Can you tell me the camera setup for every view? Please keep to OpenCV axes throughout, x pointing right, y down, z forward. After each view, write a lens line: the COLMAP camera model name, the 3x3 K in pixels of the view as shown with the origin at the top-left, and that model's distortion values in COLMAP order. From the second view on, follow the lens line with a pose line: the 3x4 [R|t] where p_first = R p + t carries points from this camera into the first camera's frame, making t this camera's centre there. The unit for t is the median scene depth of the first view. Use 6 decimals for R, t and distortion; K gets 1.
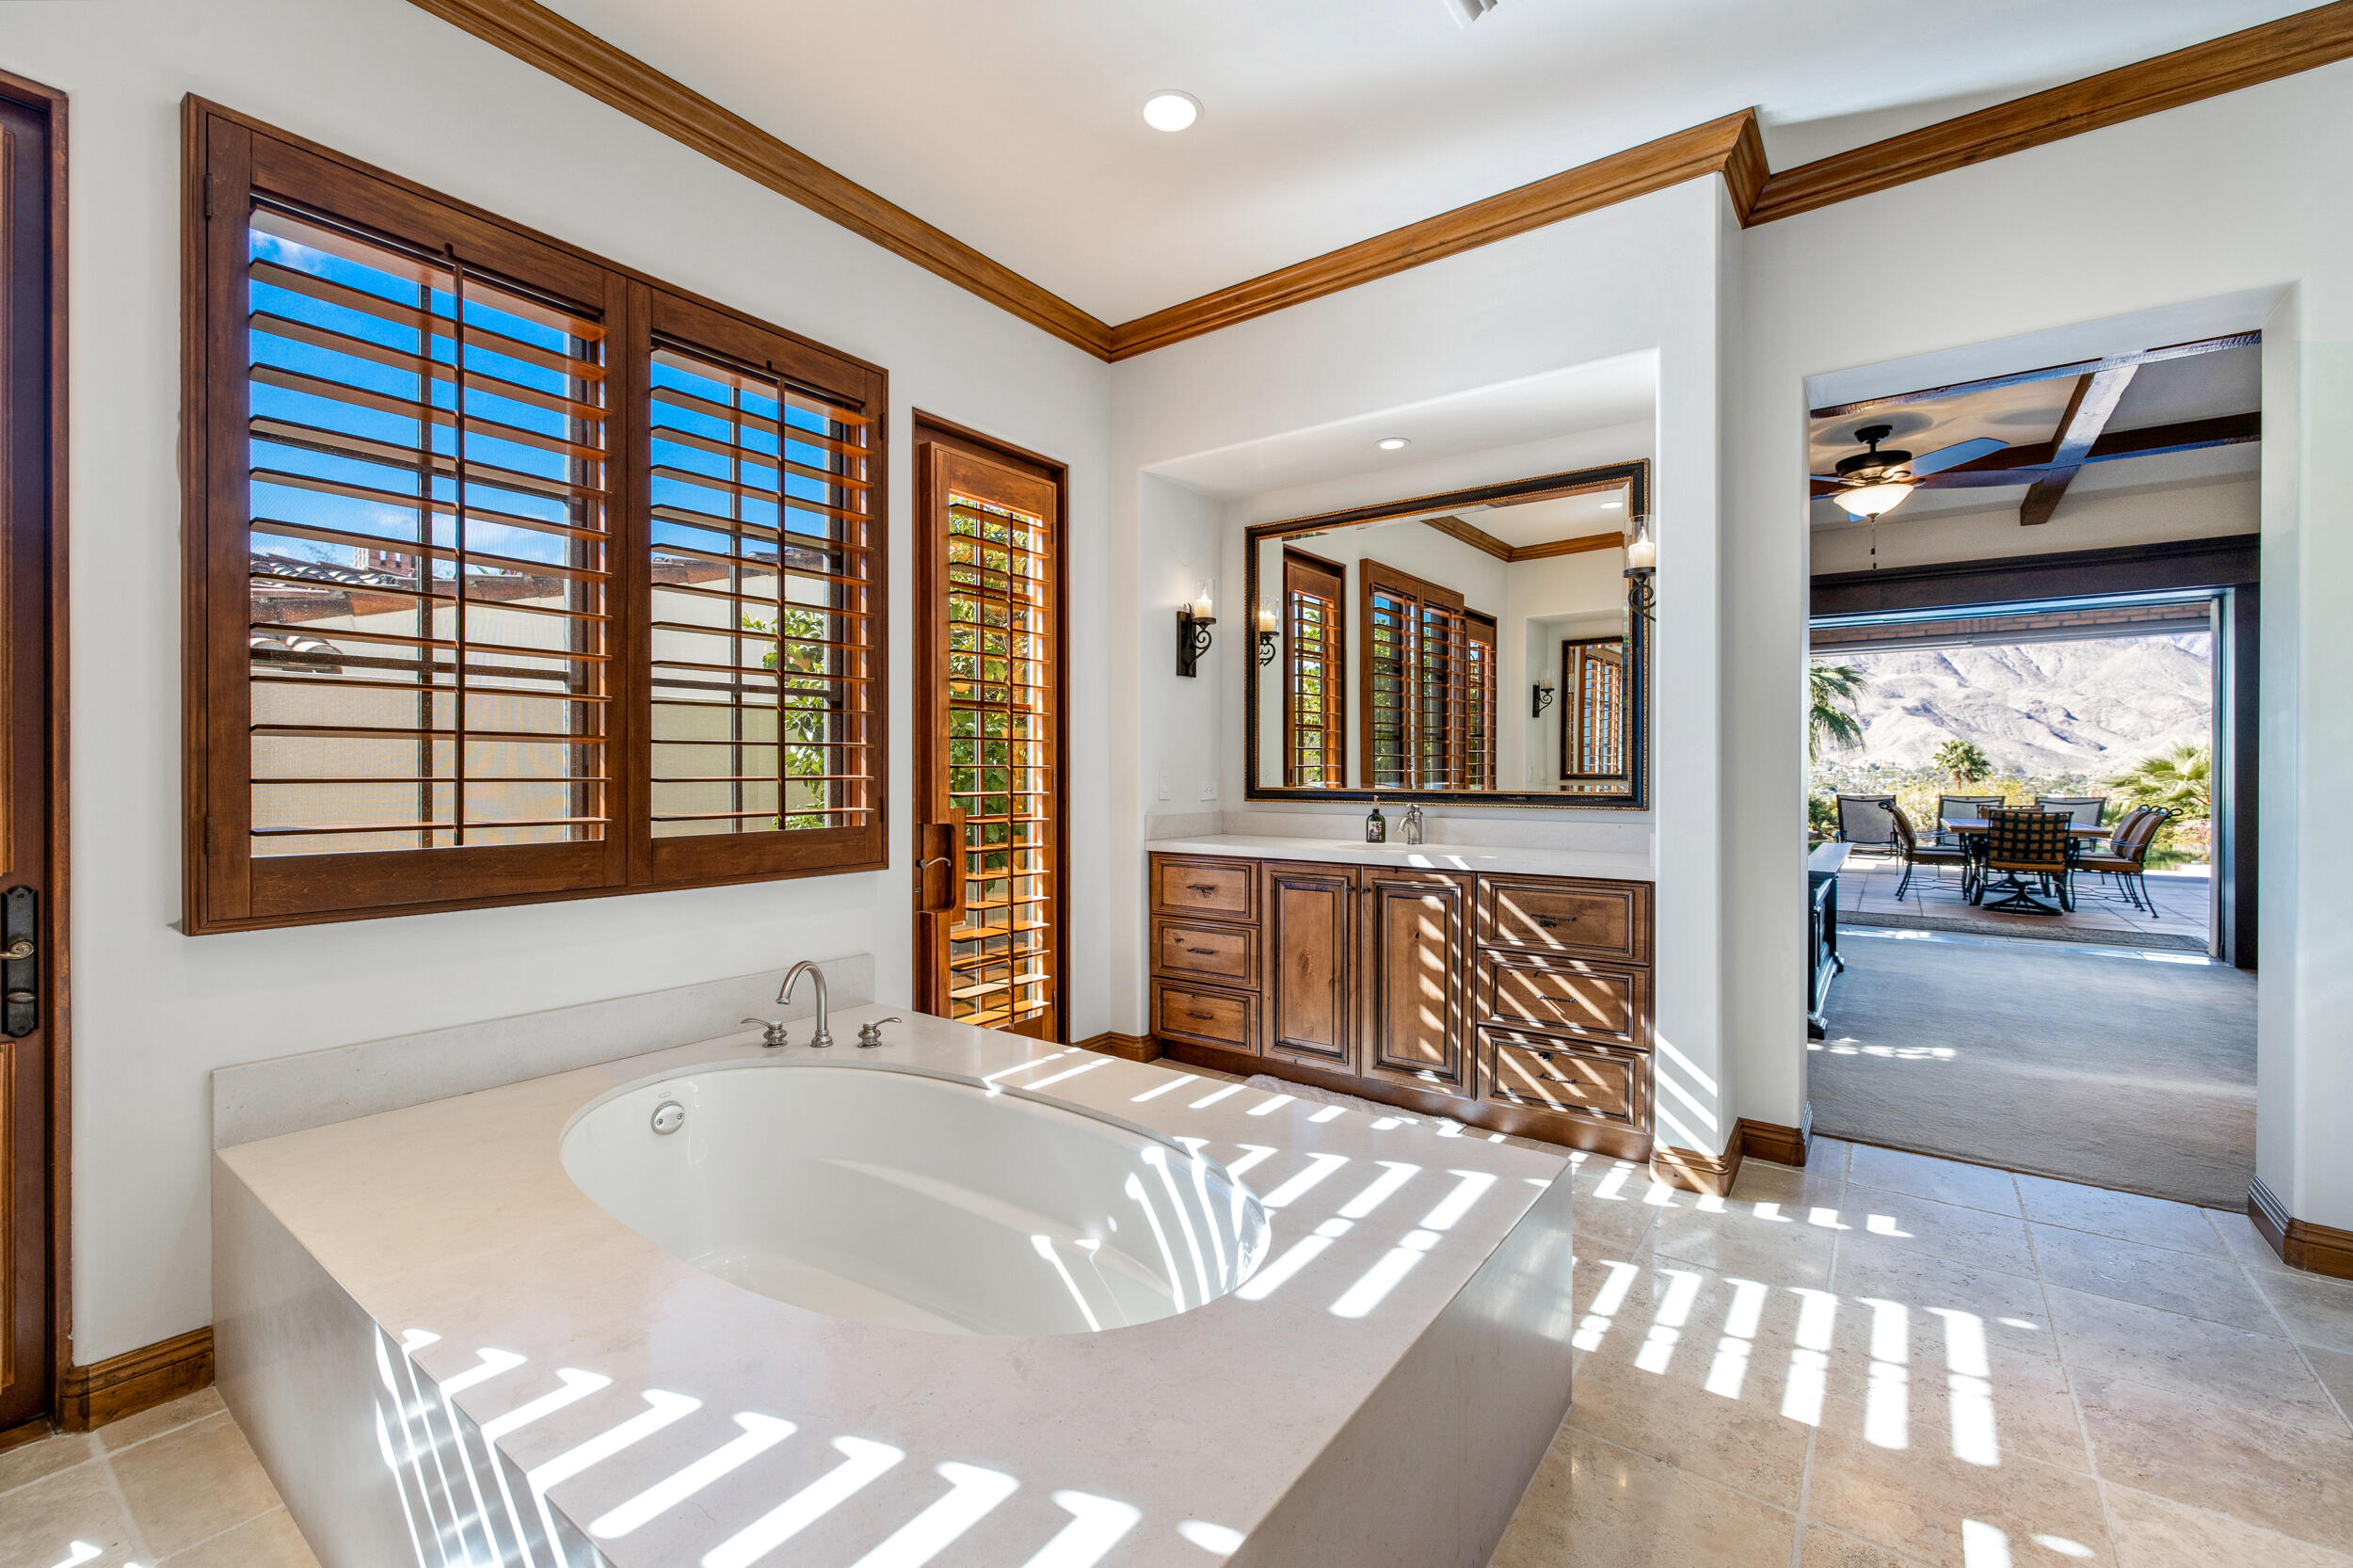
lens RADIAL K [[983.5, 0, 1175.9], [0, 983.5, 775.2], [0, 0, 1]] dist [-0.001193, -0.000343]
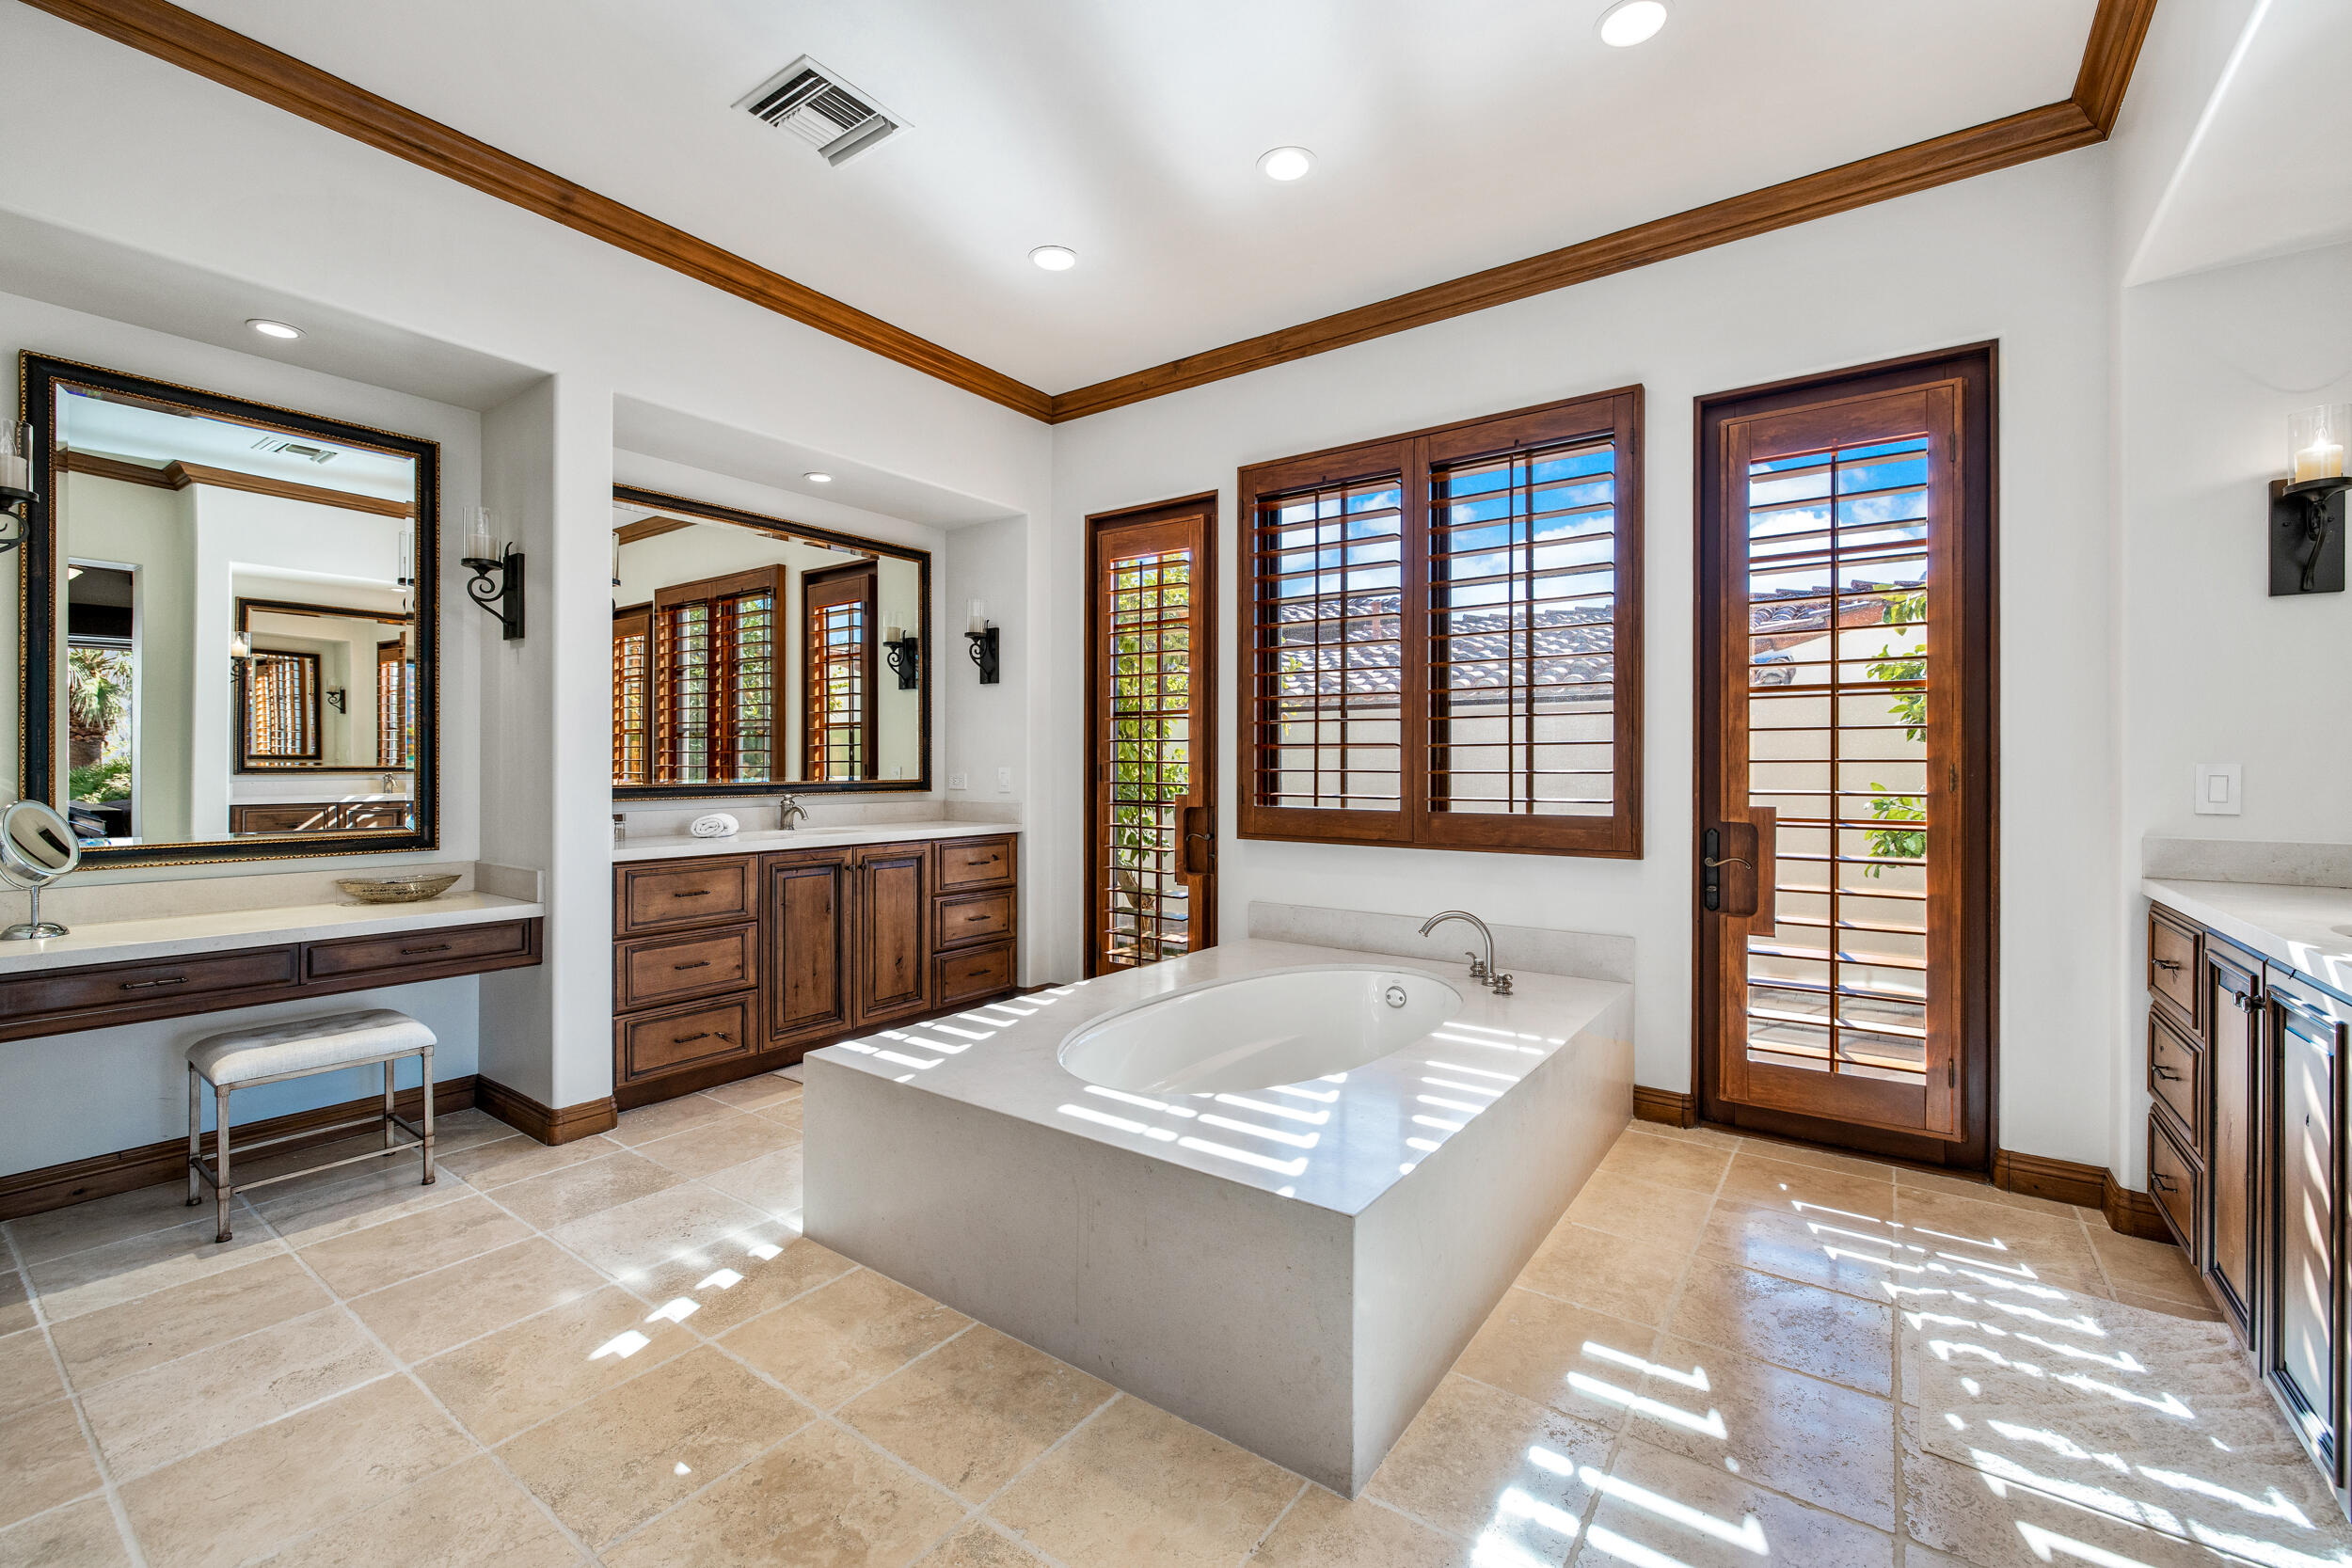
lens RADIAL K [[983.0, 0, 1175.4], [0, 983.0, 775.2], [0, 0, 1]] dist [-0.001193, -0.000343]
pose [[0.014556, 0.013916, -0.999797, 0.564397], [0.000246, 0.999903, 0.013921, -0.007816], [0.999894, -0.000449, 0.014551, 0.365149]]
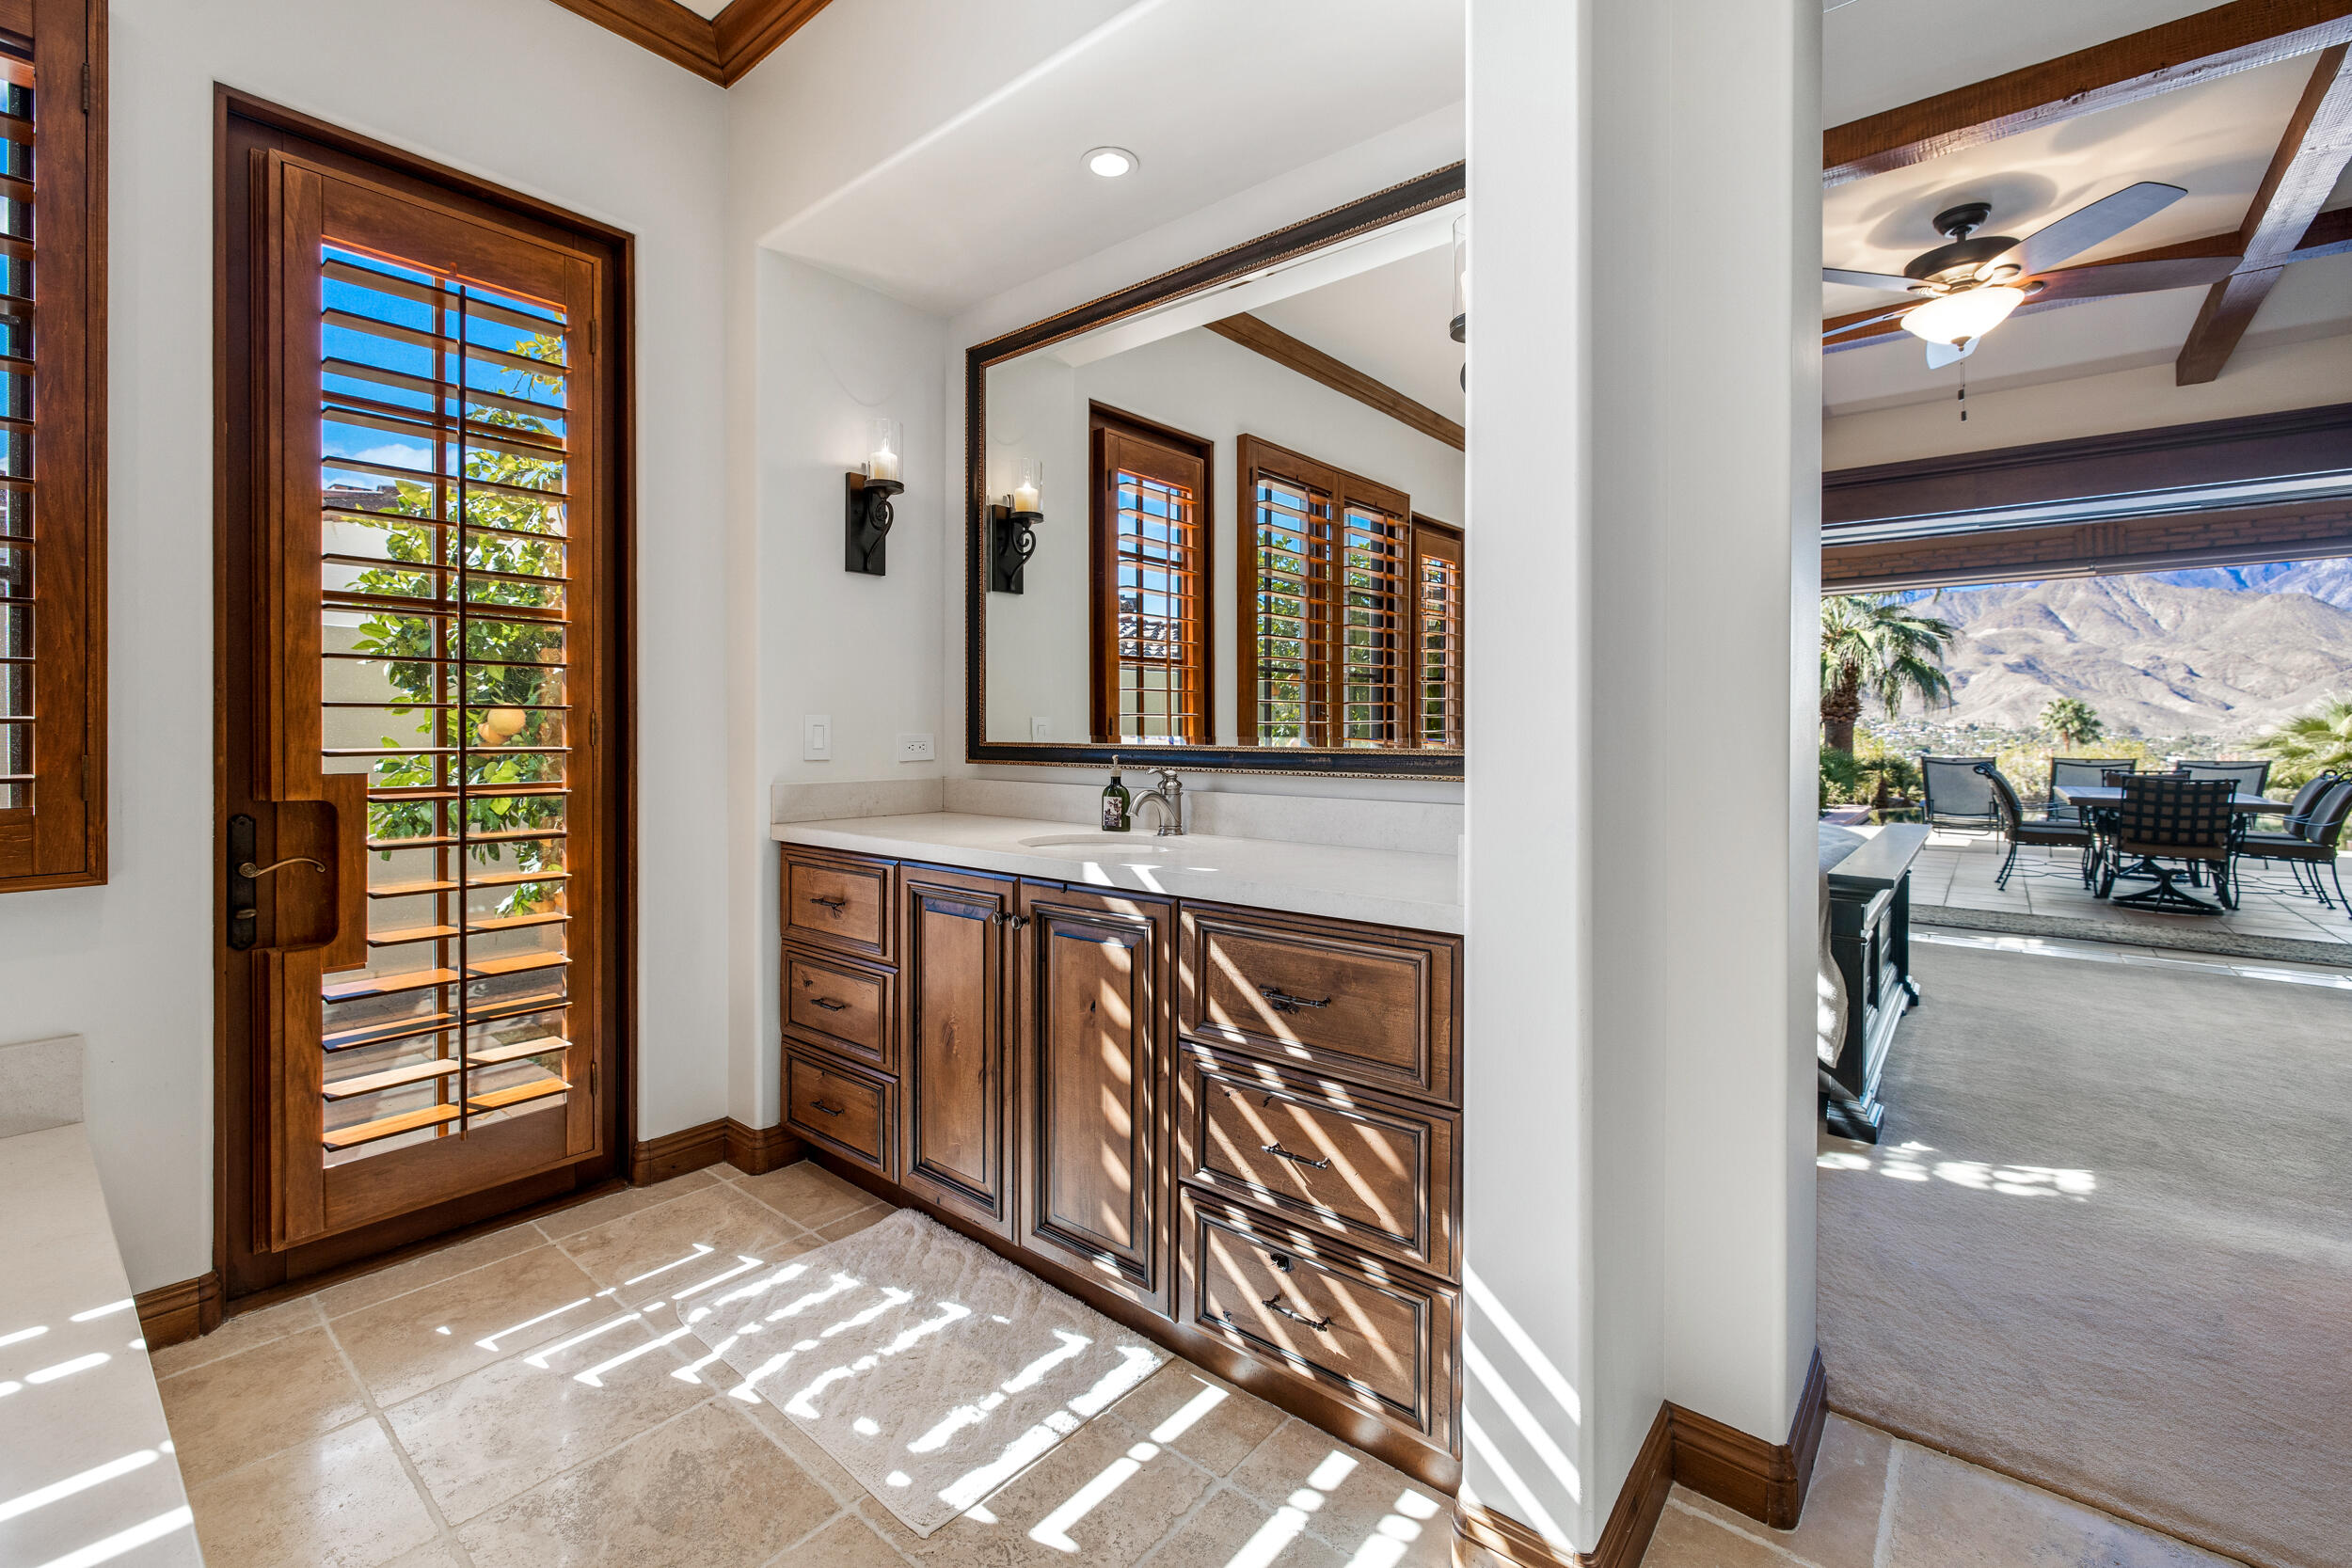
lens RADIAL K [[987.0, 0, 1178.2], [0, 987.0, 737.5], [0, 0, 1]] dist [-0.002675, -0.000044]
pose [[0.998166, 0.001422, -0.060515, 0.260925], [-0.001297, 0.999997, 0.002114, 0.007632], [0.060518, -0.002031, 0.998165, 0.356472]]
